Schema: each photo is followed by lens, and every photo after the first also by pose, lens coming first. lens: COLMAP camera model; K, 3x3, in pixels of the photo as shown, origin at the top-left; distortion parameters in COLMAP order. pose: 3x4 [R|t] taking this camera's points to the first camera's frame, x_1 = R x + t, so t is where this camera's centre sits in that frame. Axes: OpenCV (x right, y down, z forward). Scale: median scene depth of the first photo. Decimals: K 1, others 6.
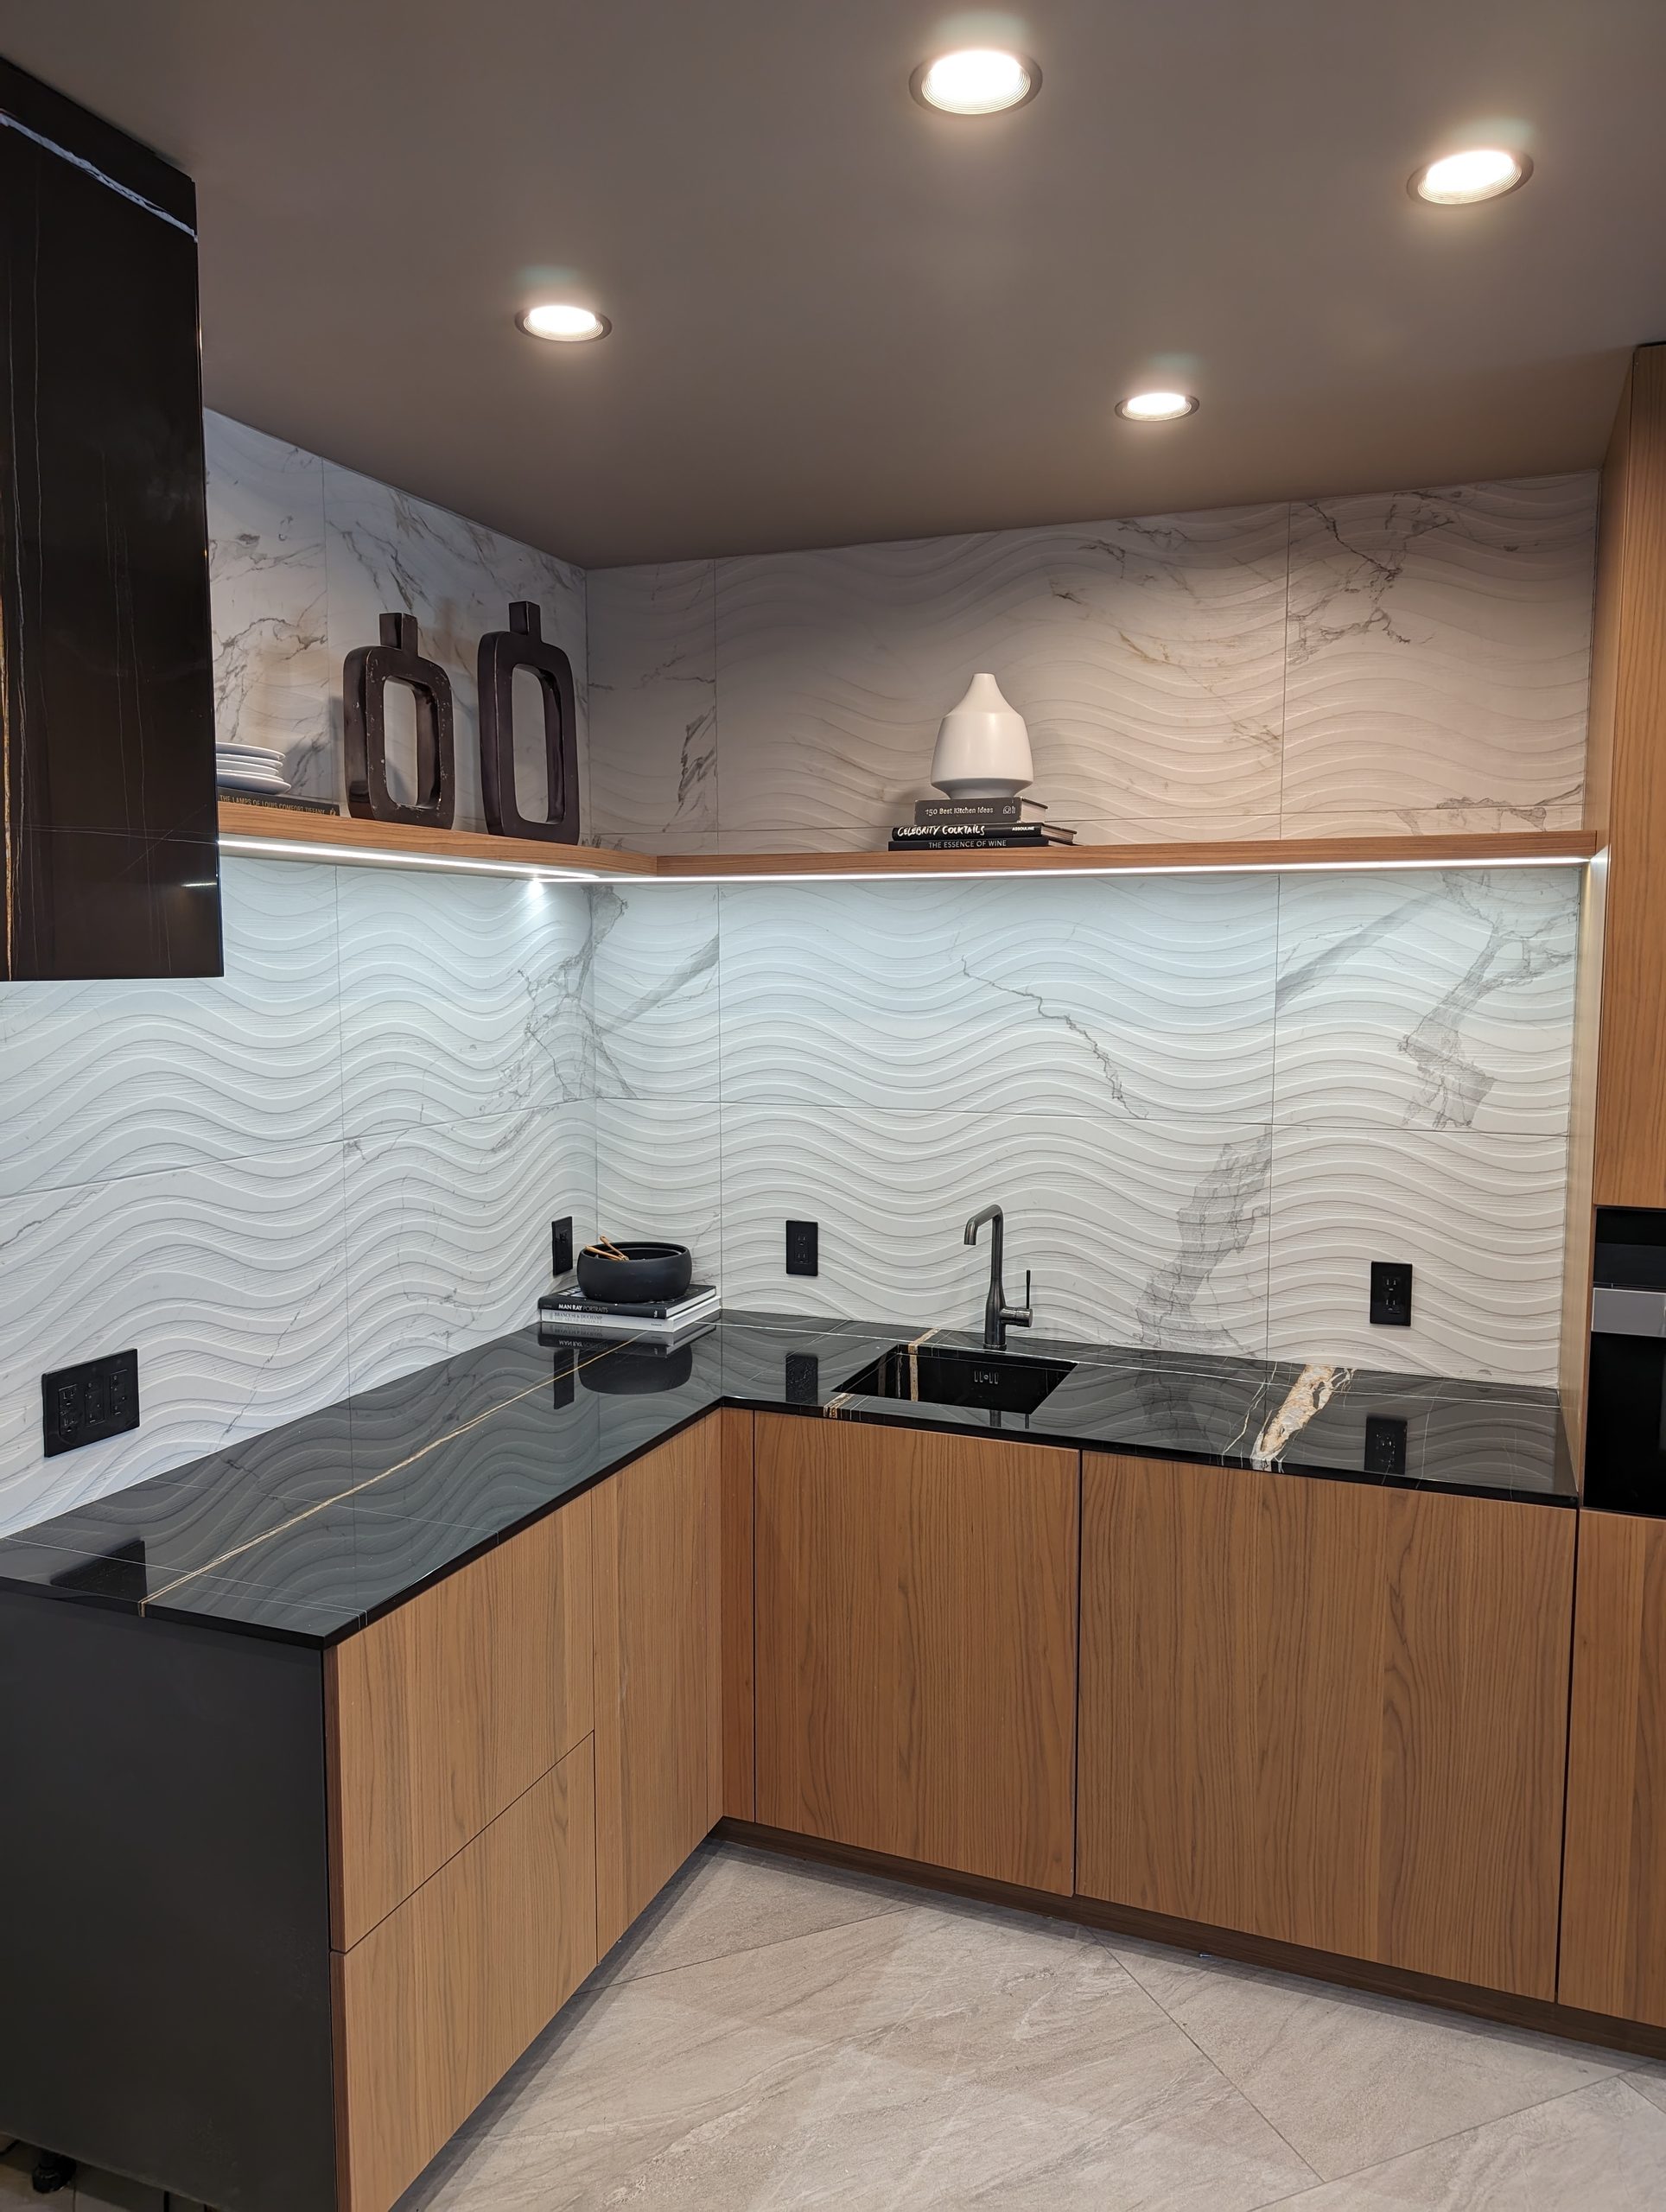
lens RADIAL K [[1586.0, 0, 843.8], [0, 1586.0, 1099.4], [0, 0, 1]] dist [0.032909, -0.040830]
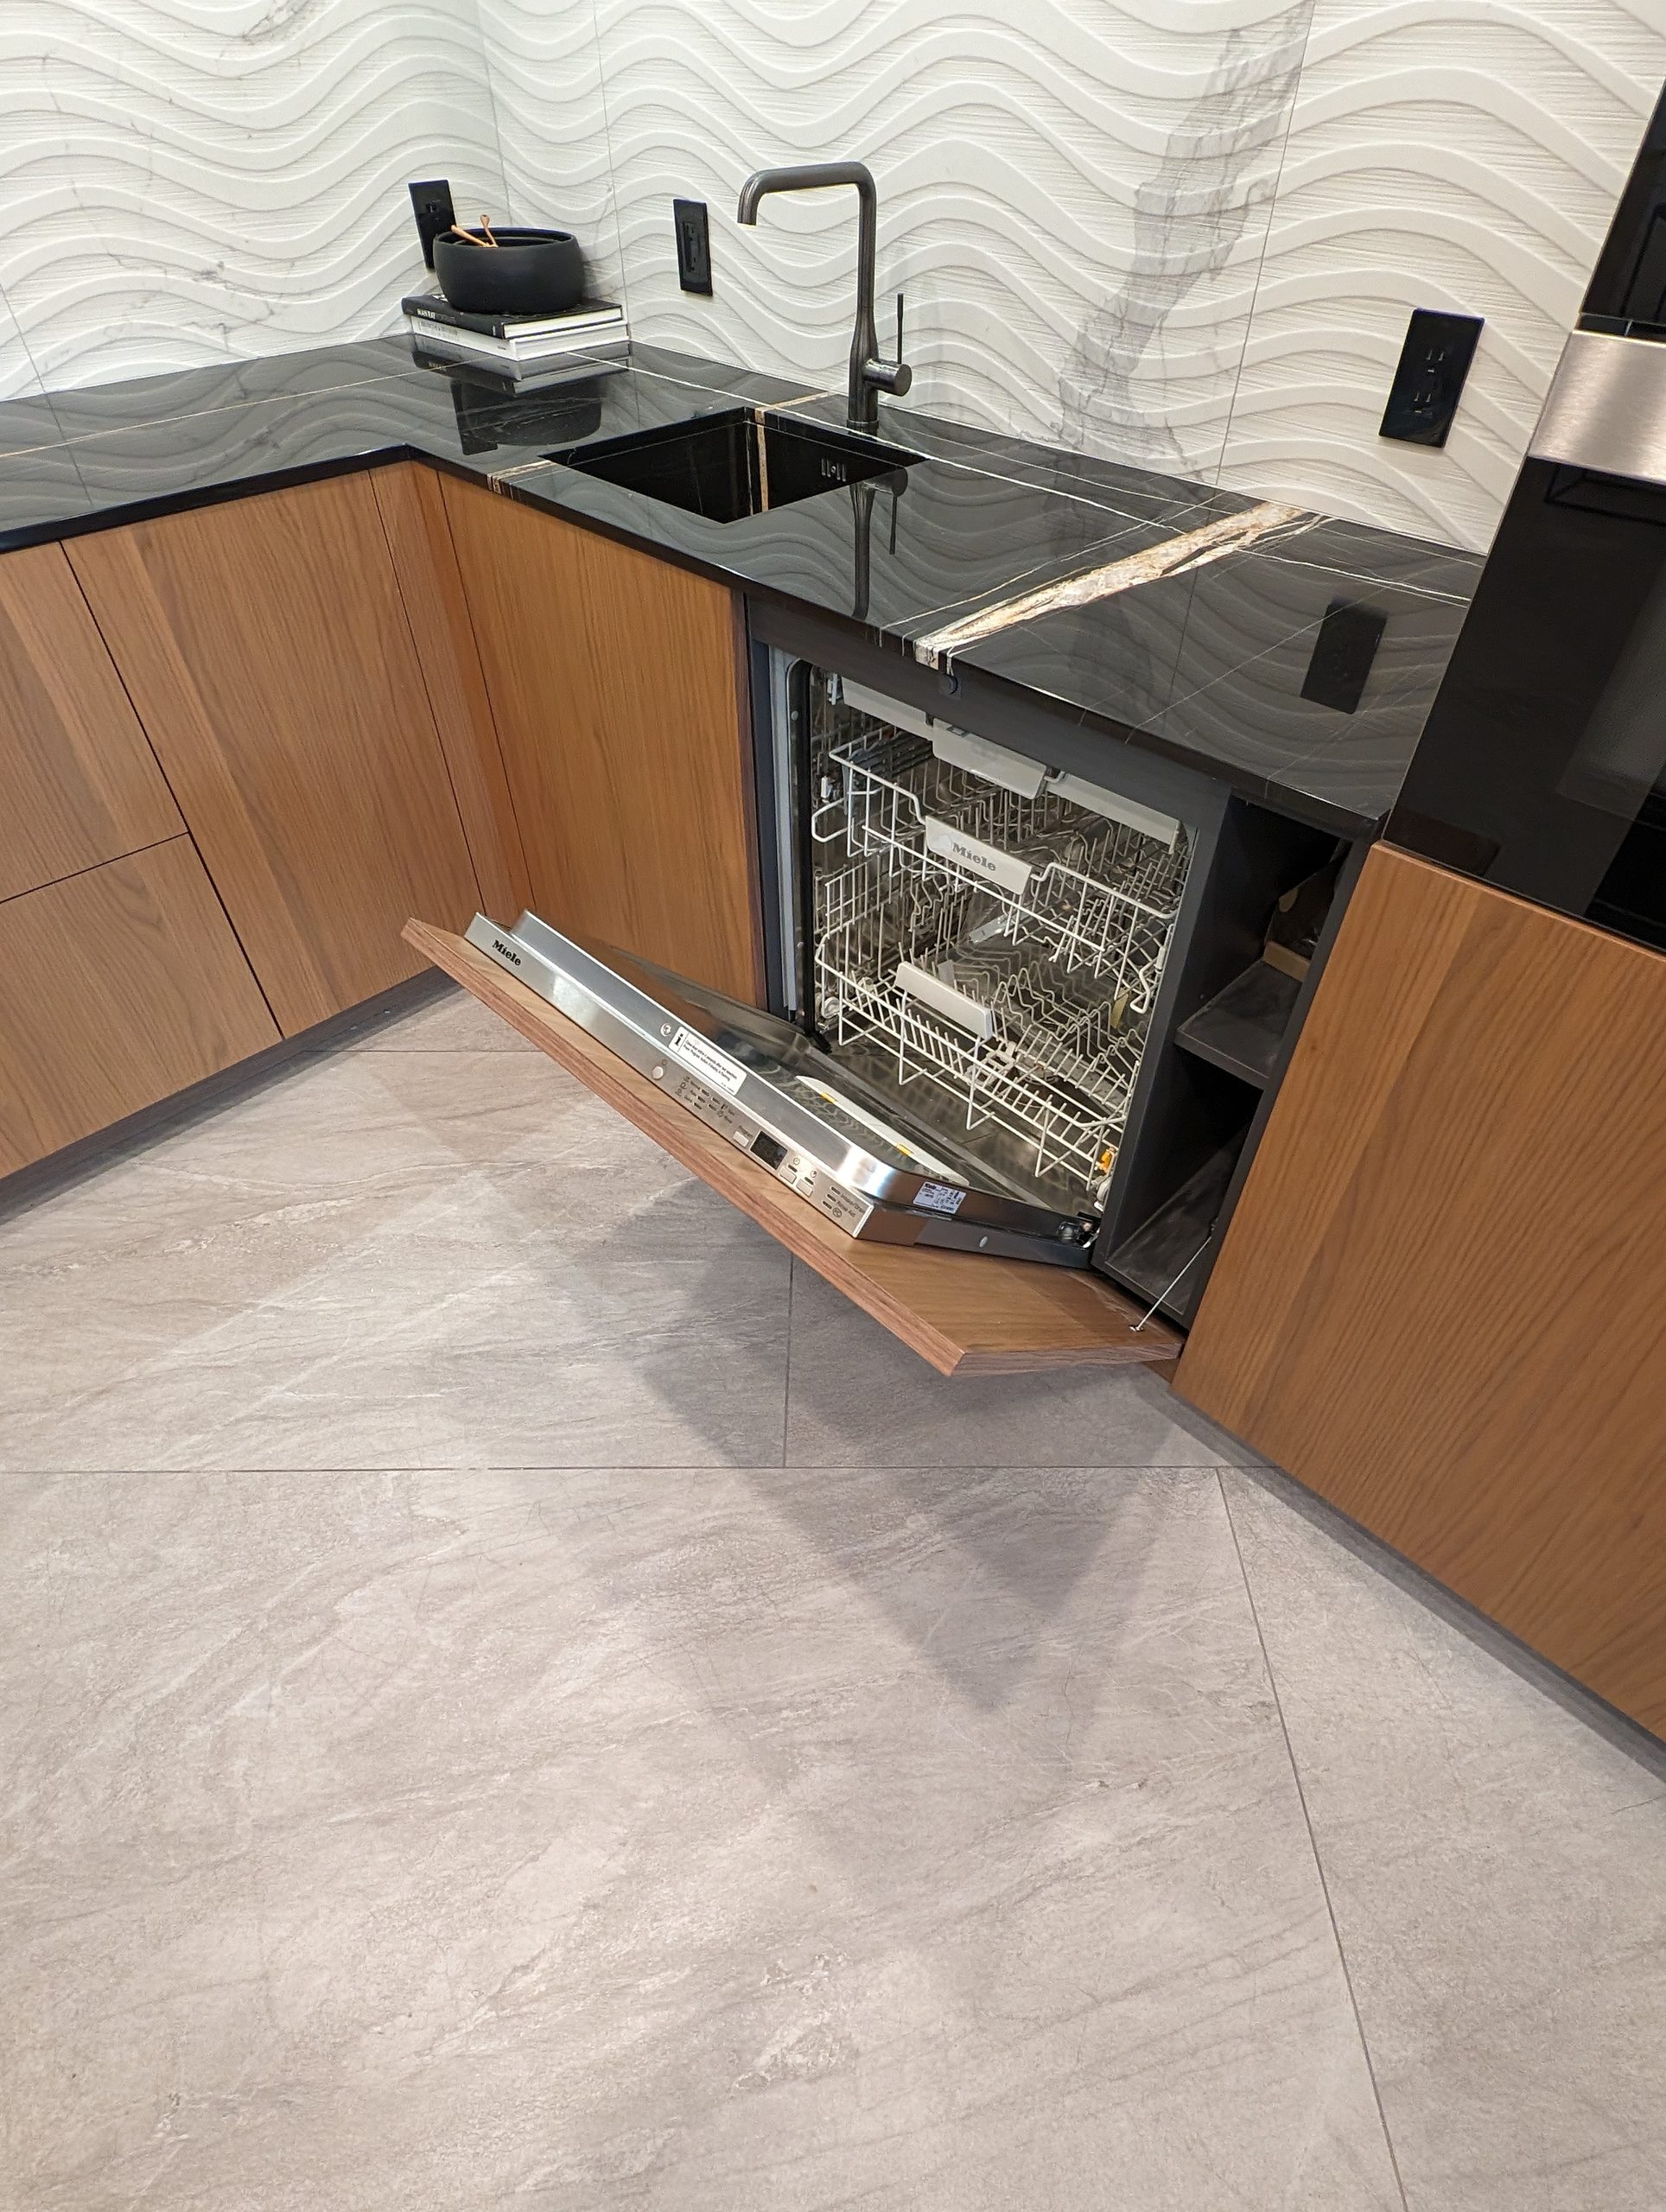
lens RADIAL K [[1131.9, 0, 853.4], [0, 1131.9, 1098.3], [0, 0, 1]] dist [0.030182, -0.024285]
pose [[0.924217, 0.270171, -0.269872, 0.337811], [-0.043706, 0.776909, 0.628094, 0.075382], [0.379359, -0.568700, 0.729840, 0.487201]]
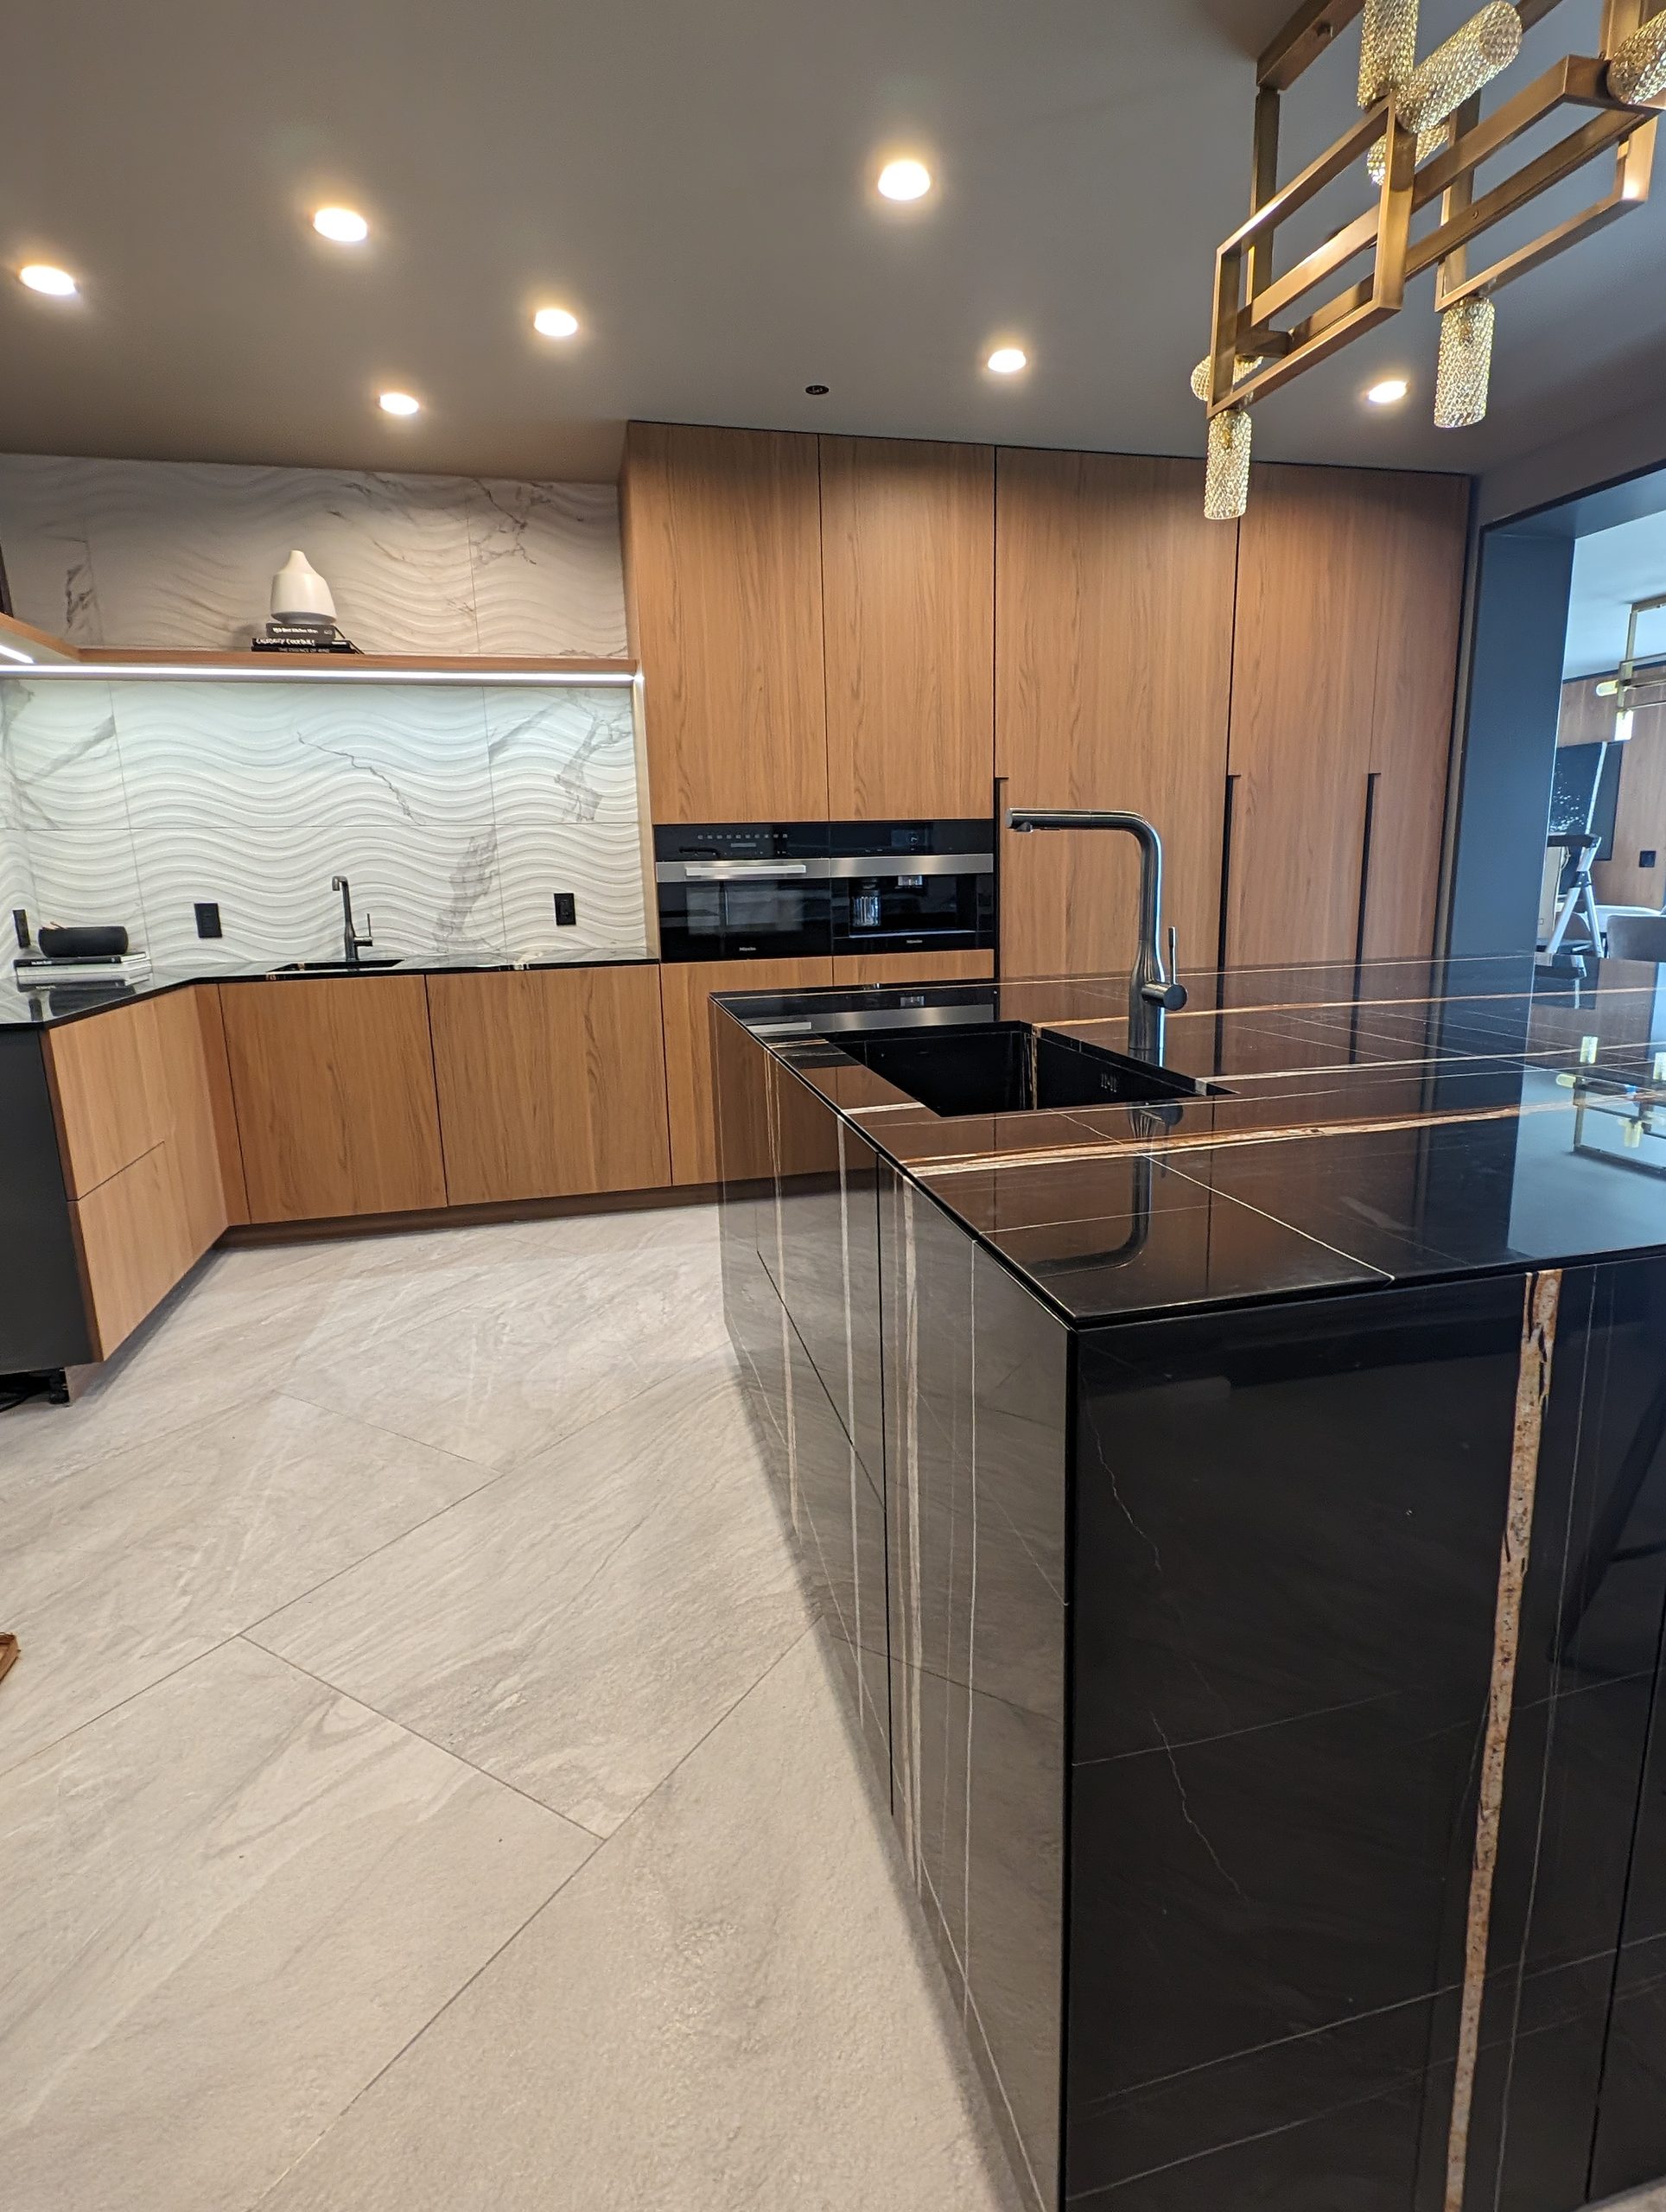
lens RADIAL K [[1131.9, 0, 853.4], [0, 1131.9, 1098.3], [0, 0, 1]] dist [0.030182, -0.024285]
pose [[0.812416, -0.137960, 0.566522, -0.203623], [0.080490, 0.988839, 0.125378, 0.209874], [-0.577496, -0.056260, 0.814452, -0.383999]]
